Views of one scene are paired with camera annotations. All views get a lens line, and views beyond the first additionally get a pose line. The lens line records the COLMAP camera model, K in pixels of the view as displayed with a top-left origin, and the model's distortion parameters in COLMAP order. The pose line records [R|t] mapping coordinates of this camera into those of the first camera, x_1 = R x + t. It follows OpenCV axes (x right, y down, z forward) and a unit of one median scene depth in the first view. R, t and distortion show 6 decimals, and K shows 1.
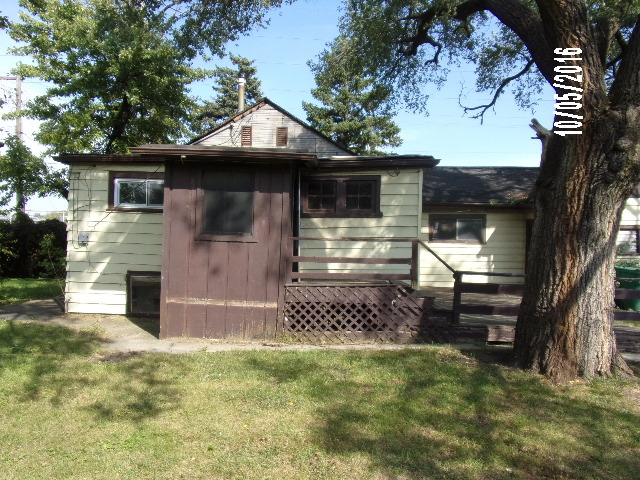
lens RADIAL K [[449.6, 0, 320.7], [0, 449.6, 237.4], [0, 0, 1]] dist [0.001378, 0.000183]
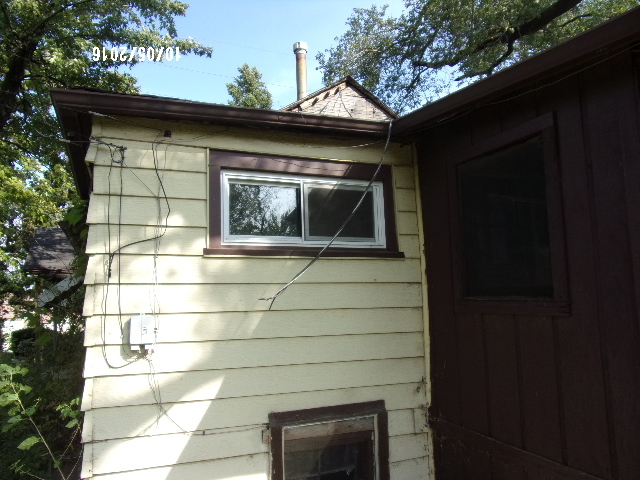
lens RADIAL K [[449.6, 0, 320.1], [0, 449.6, 241.1], [0, 0, 1]] dist [0.001378, 0.000183]
pose [[0.922901, 0.003010, 0.385025, -0.530081], [0.040074, 0.993788, -0.103827, -0.027283], [-0.382946, 0.111252, 0.917047, 0.622504]]
